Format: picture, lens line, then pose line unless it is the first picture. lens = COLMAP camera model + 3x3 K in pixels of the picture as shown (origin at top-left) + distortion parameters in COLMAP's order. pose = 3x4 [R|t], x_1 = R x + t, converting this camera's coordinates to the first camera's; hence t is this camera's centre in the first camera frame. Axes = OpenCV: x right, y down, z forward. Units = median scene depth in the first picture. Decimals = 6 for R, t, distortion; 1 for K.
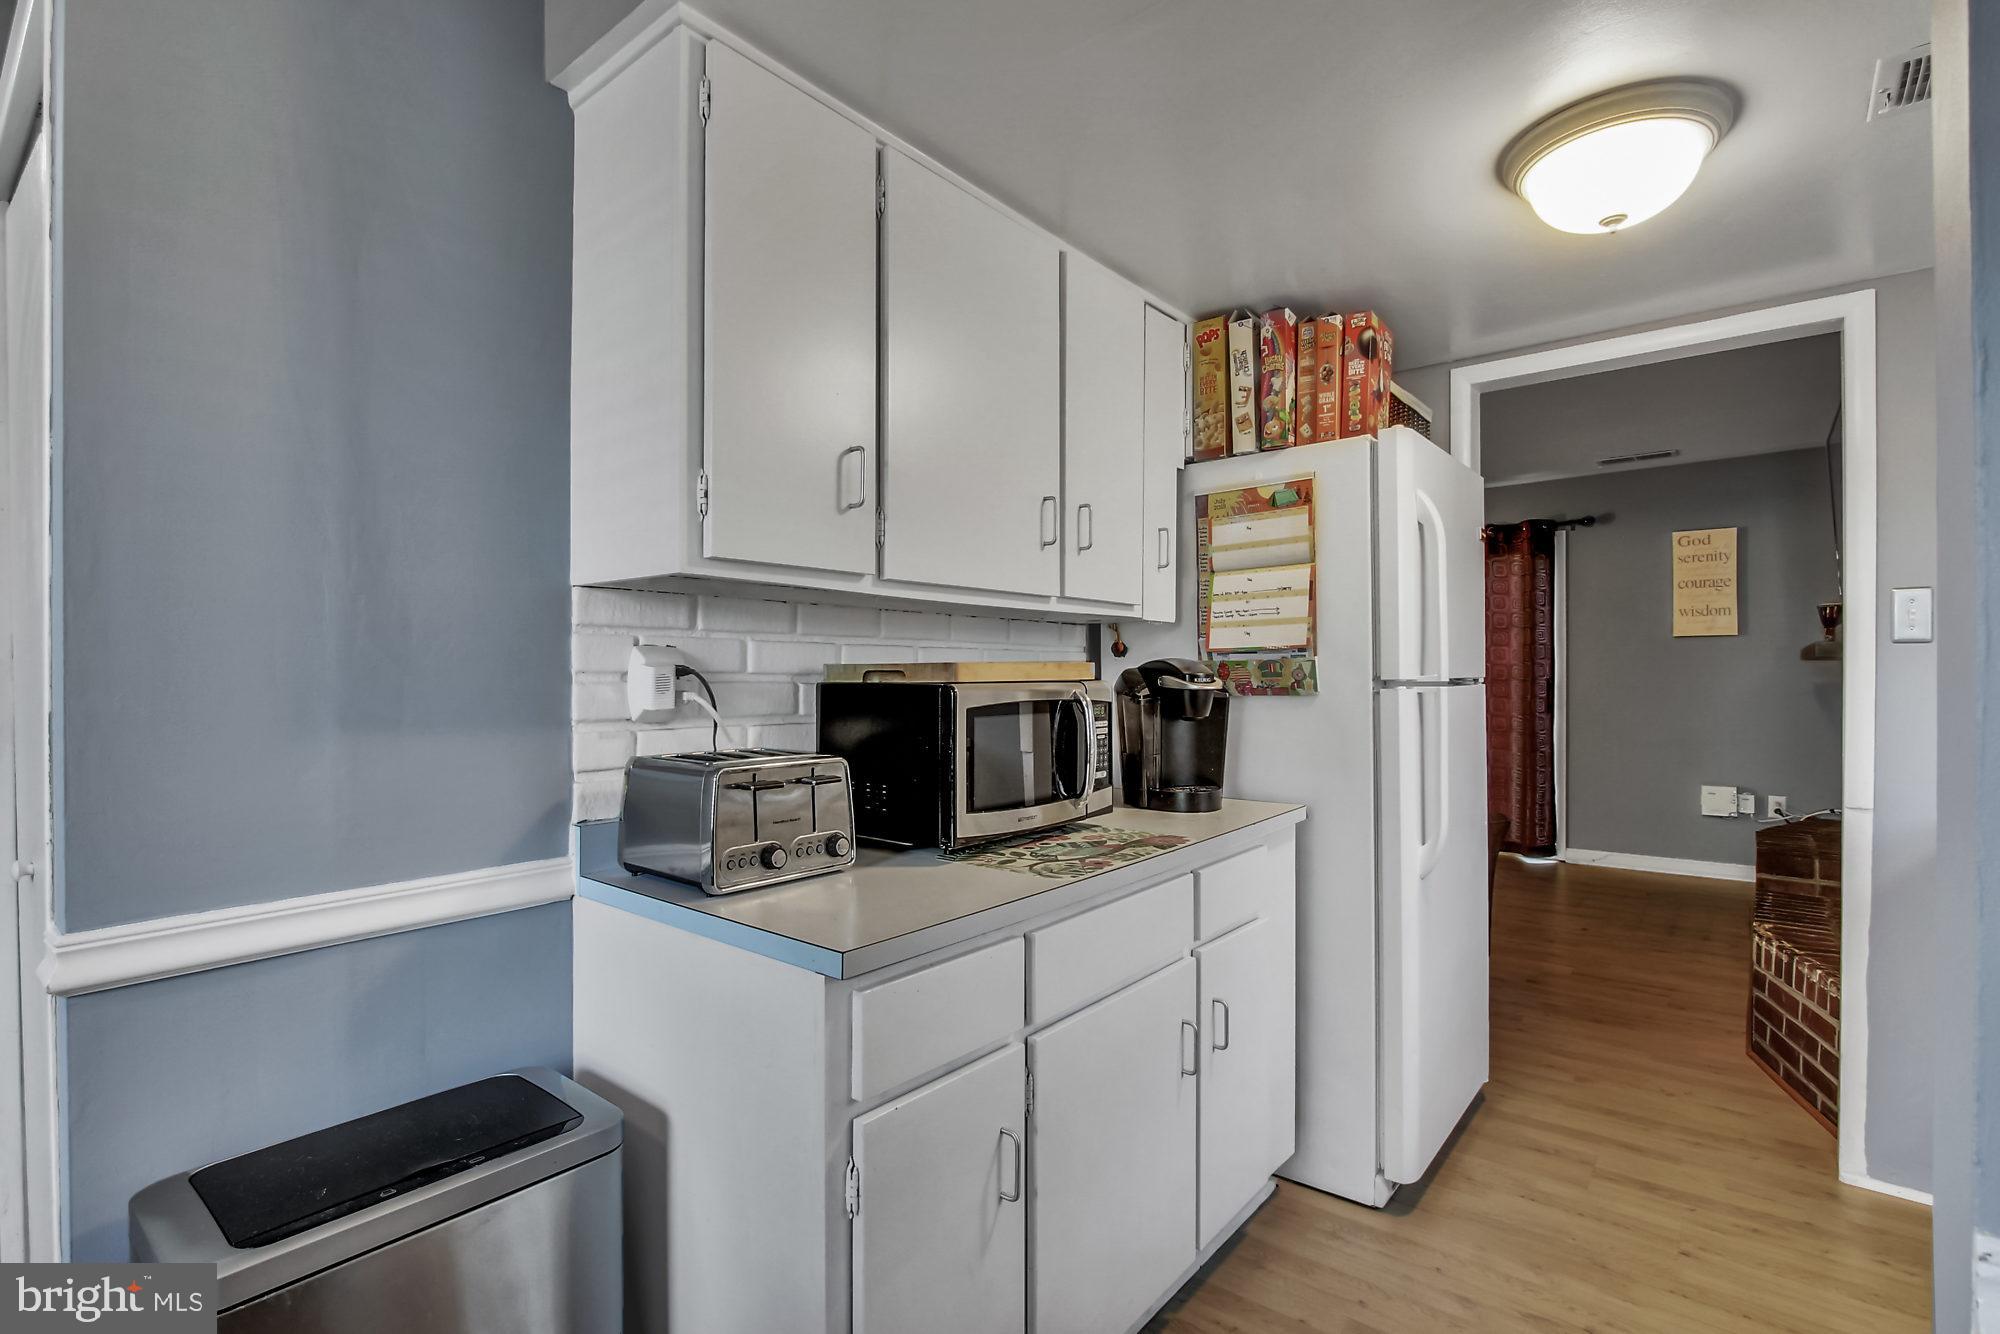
lens RADIAL K [[939.2, 0, 980.5], [0, 939.2, 675.8], [0, 0, 1]] dist [-0.021084, 0.003222]
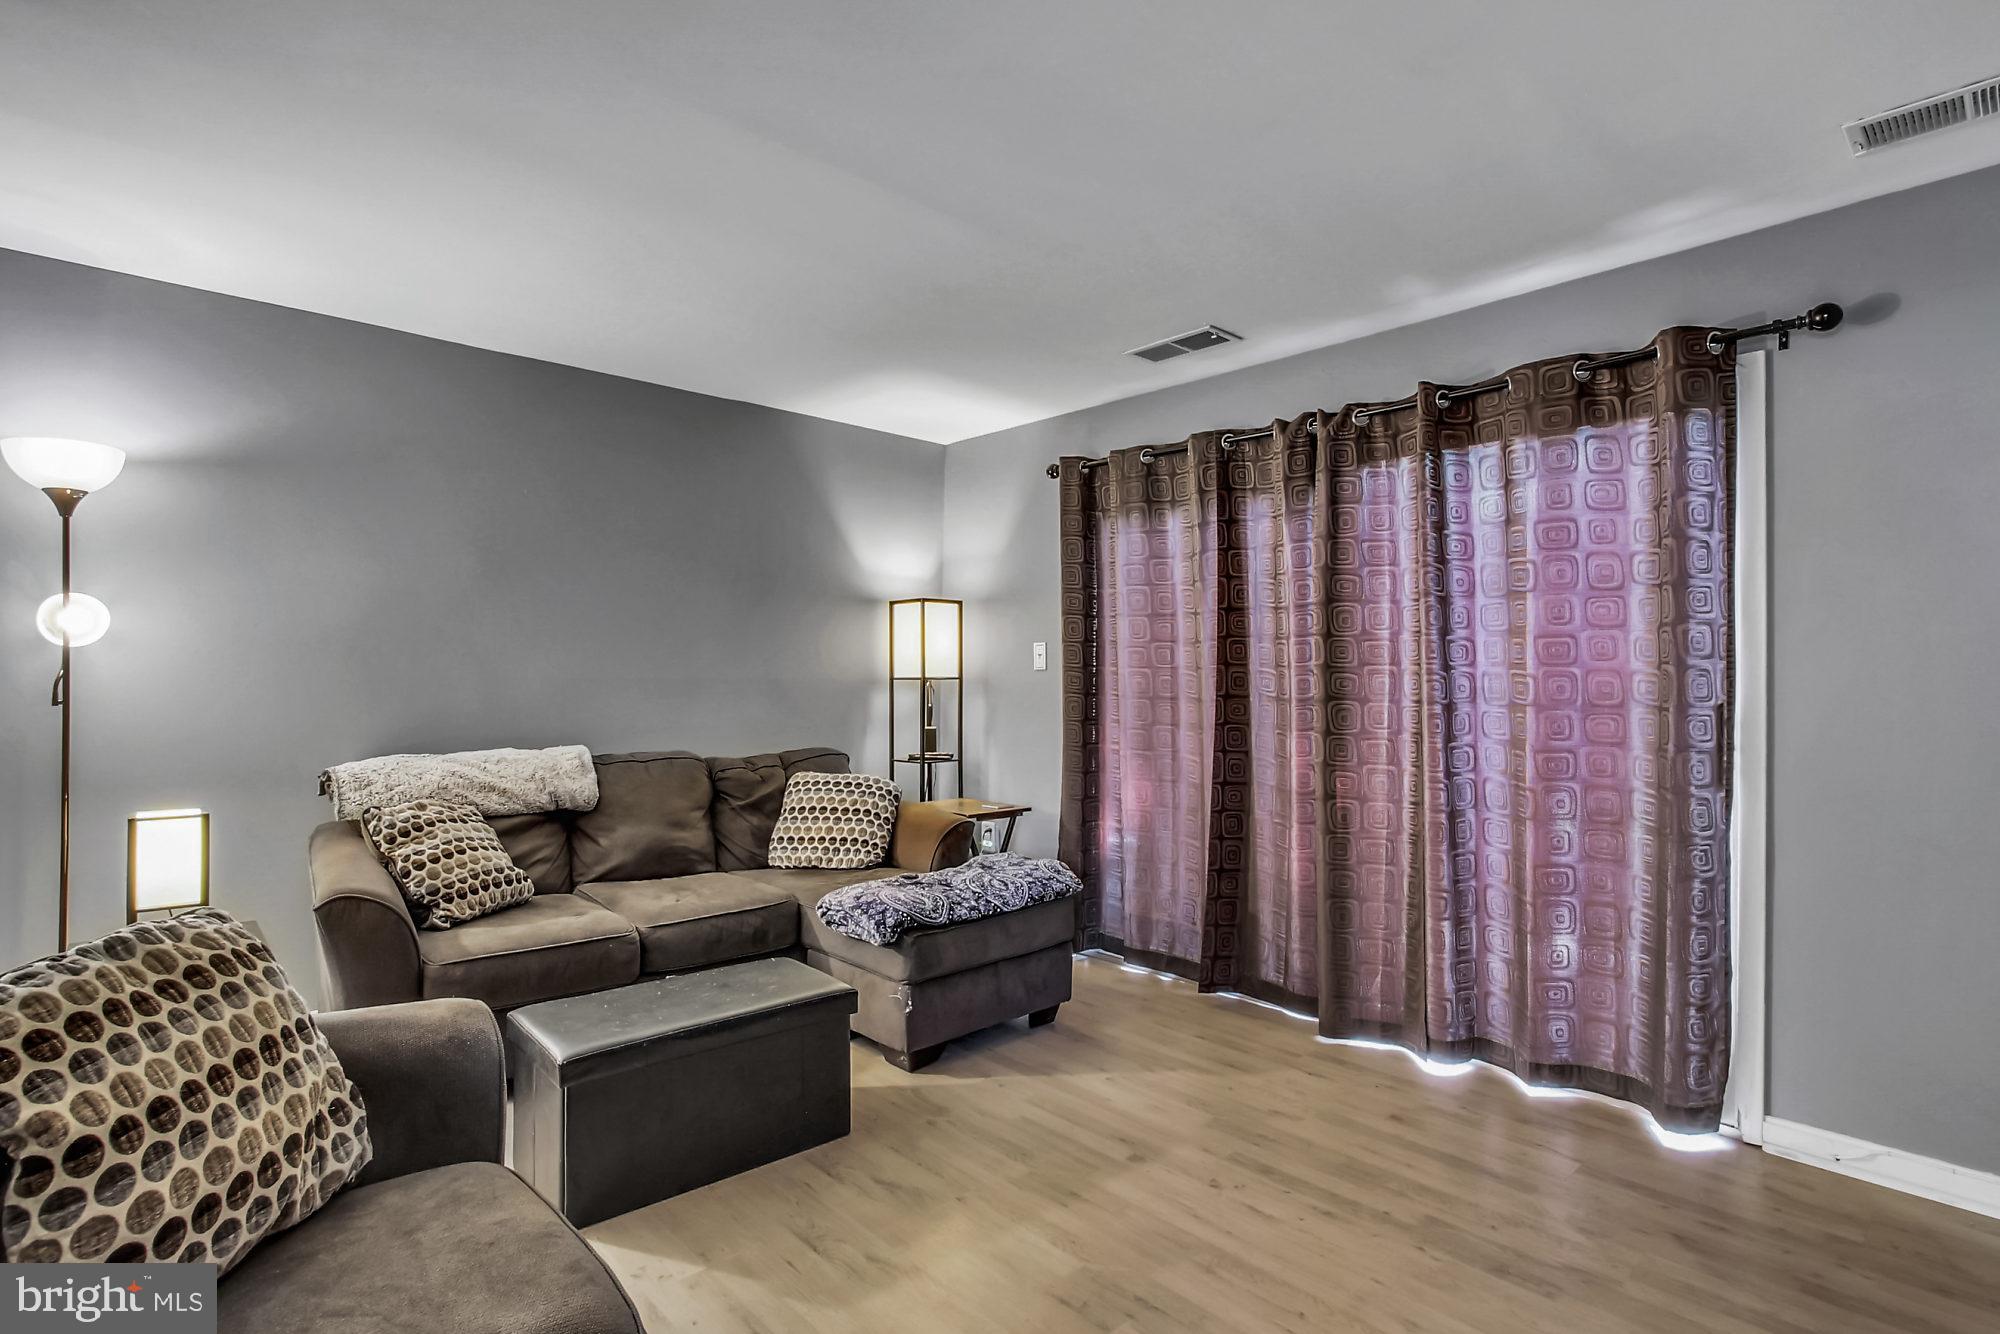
lens RADIAL K [[939.2, 0, 978.8], [0, 939.2, 670.1], [0, 0, 1]] dist [-0.021084, 0.003222]
pose [[0.990903, 0.009091, -0.134269, 0.867307], [-0.011049, 0.999843, -0.013843, -0.008670], [0.134122, 0.015201, 0.990848, 1.404898]]
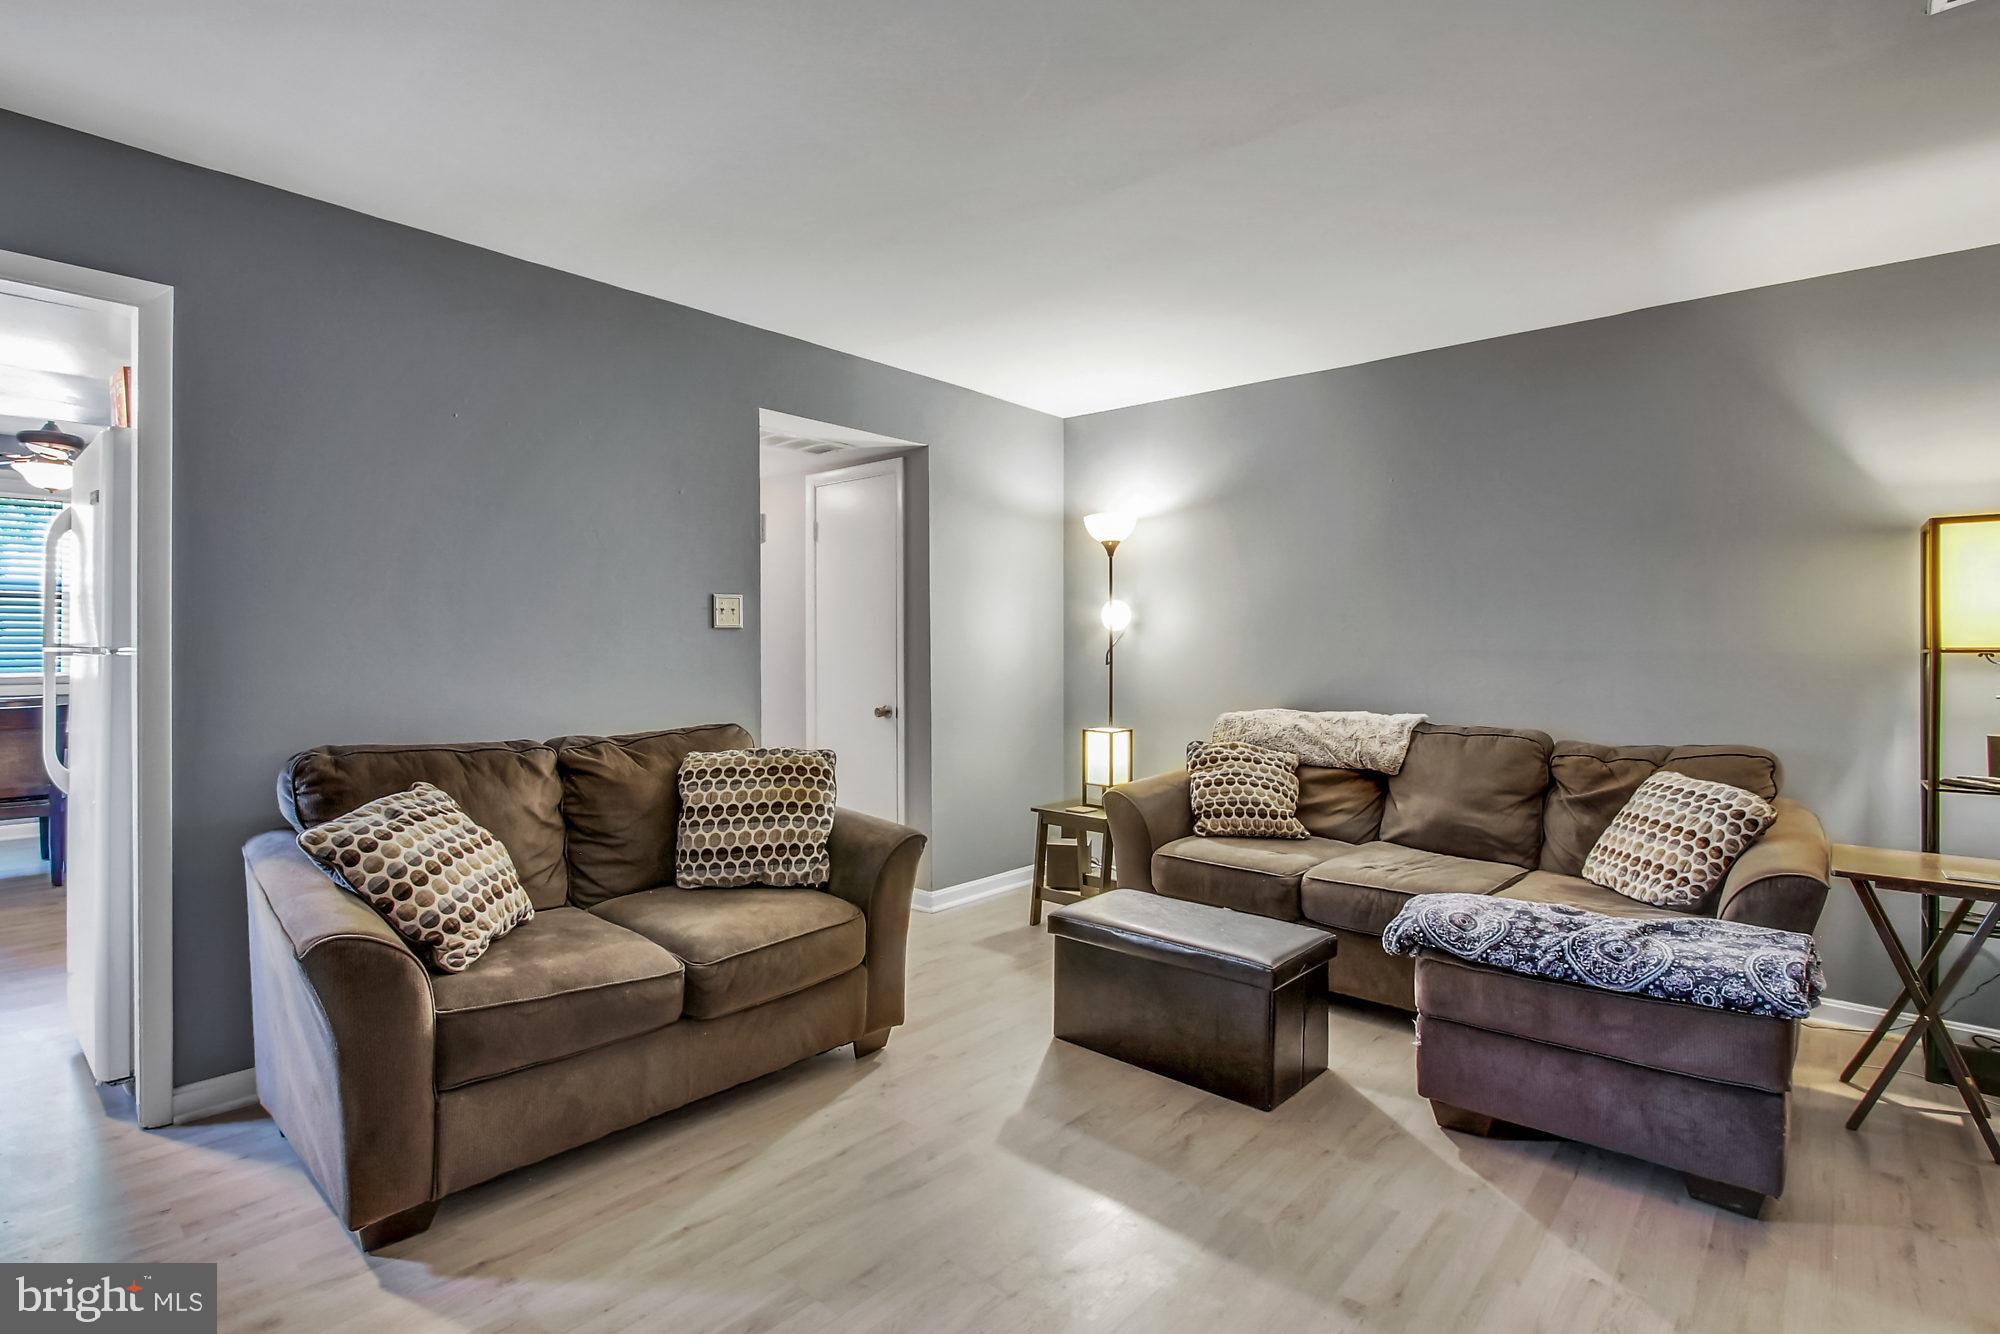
lens RADIAL K [[939.2, 0, 1015.9], [0, 939.2, 652.4], [0, 0, 1]] dist [-0.021084, 0.003222]
pose [[0.002266, 0.007225, -0.999971, 1.655892], [-0.008605, 0.999937, 0.007205, -0.009158], [0.999960, 0.008588, 0.002328, 2.199358]]
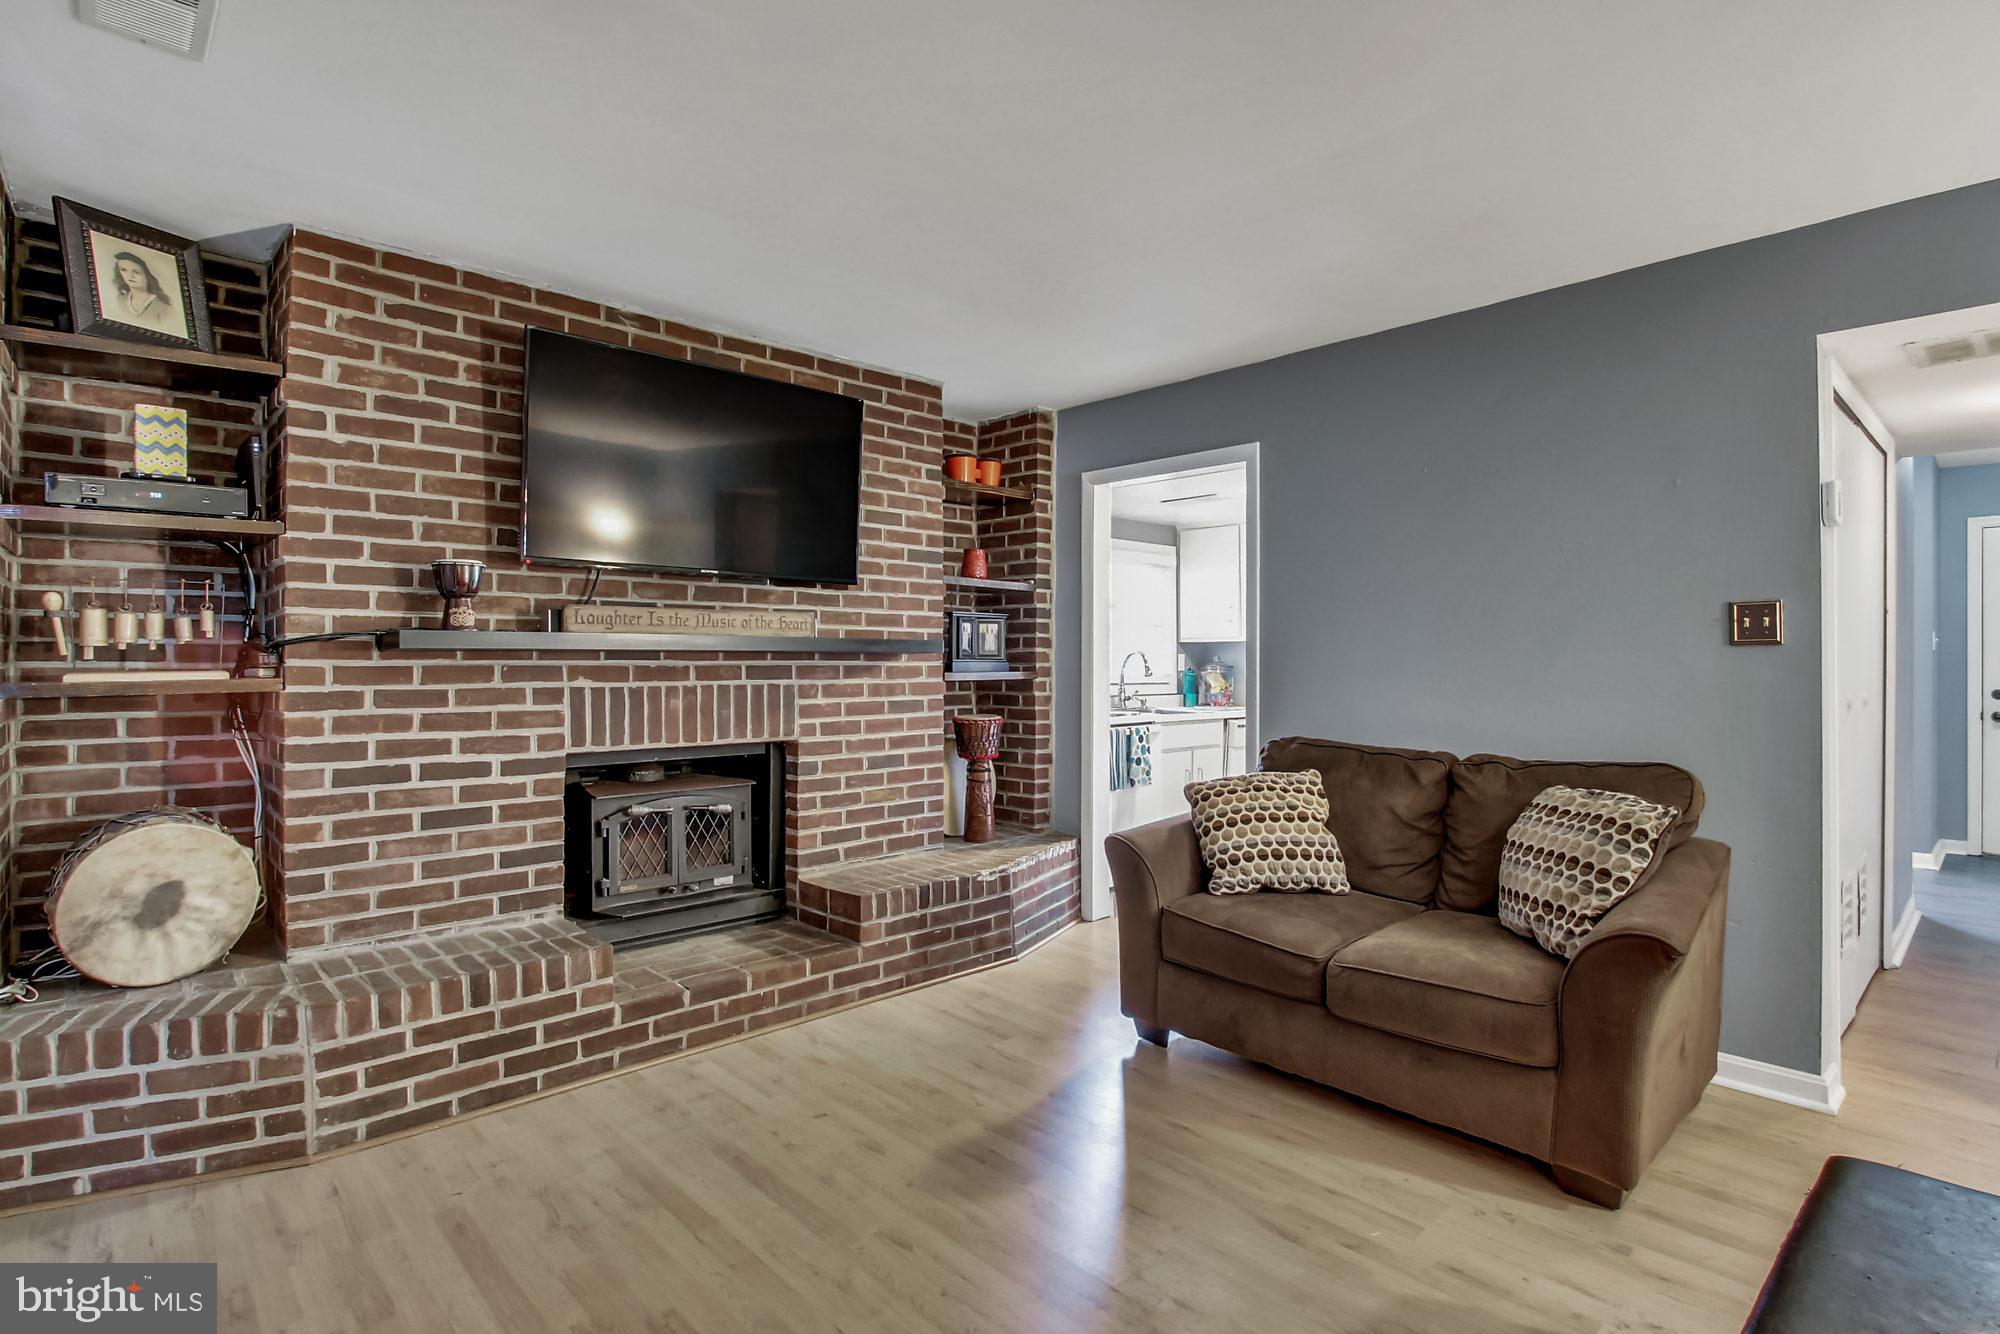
lens RADIAL K [[995.0, 0, 1001.0], [0, 995.0, 661.4], [0, 0, 1]] dist [-0.019461, 0.000412]
pose [[-0.994092, 0.003804, 0.108471, 0.904640], [0.004362, 0.999978, 0.004904, -0.017775], [-0.108450, 0.005348, -0.994088, 3.048192]]
